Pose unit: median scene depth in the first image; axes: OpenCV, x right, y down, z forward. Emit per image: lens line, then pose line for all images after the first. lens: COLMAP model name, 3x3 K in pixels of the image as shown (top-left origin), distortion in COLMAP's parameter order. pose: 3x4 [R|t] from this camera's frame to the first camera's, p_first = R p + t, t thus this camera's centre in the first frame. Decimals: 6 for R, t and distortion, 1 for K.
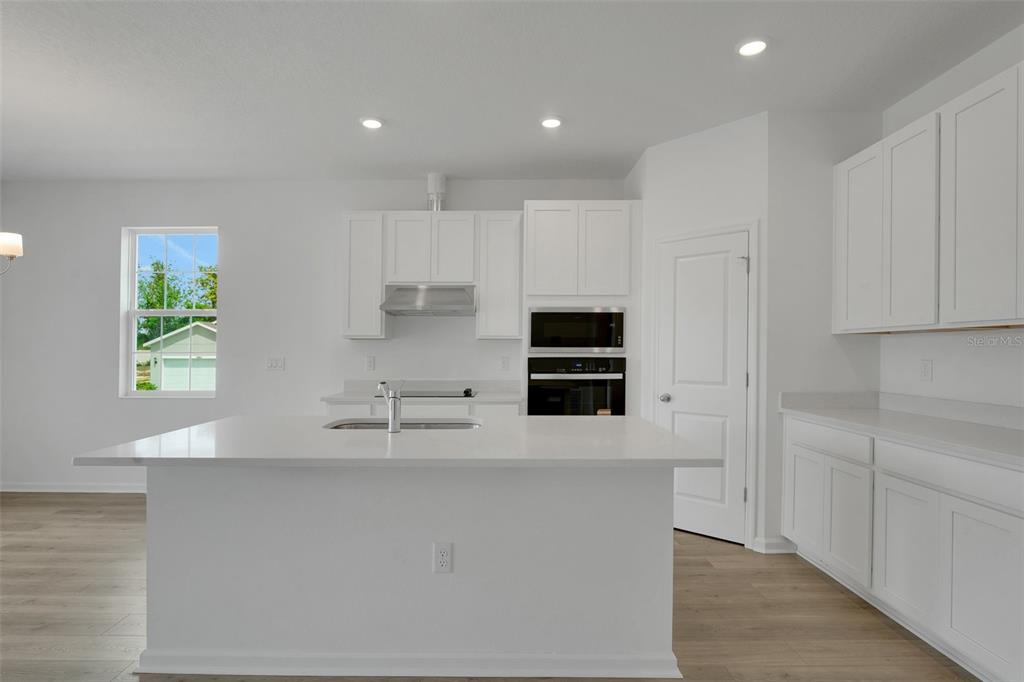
lens RADIAL K [[535.8, 0, 515.4], [0, 535.8, 342.8], [0, 0, 1]] dist [-0.000492, -0.001705]
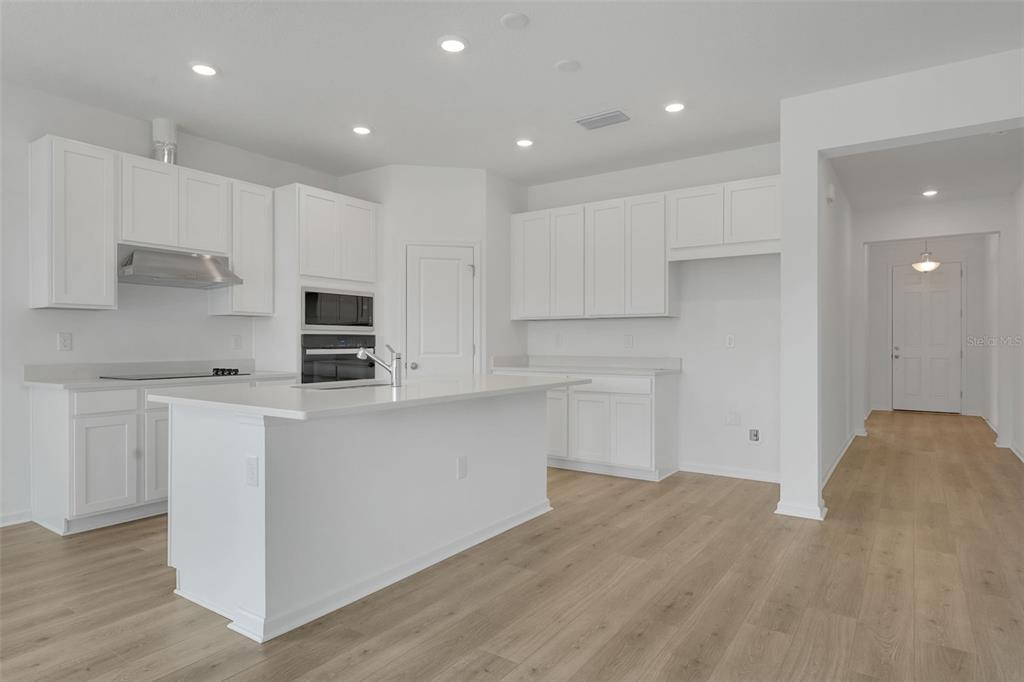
lens RADIAL K [[574.8, 0, 526.3], [0, 574.8, 342.5], [0, 0, 1]] dist [-0.004684, -0.005279]
pose [[0.539290, -0.001205, 0.842119, -0.685544], [-0.010099, 0.999918, 0.007898, 0.030577], [-0.842059, -0.012763, 0.539234, 0.027504]]
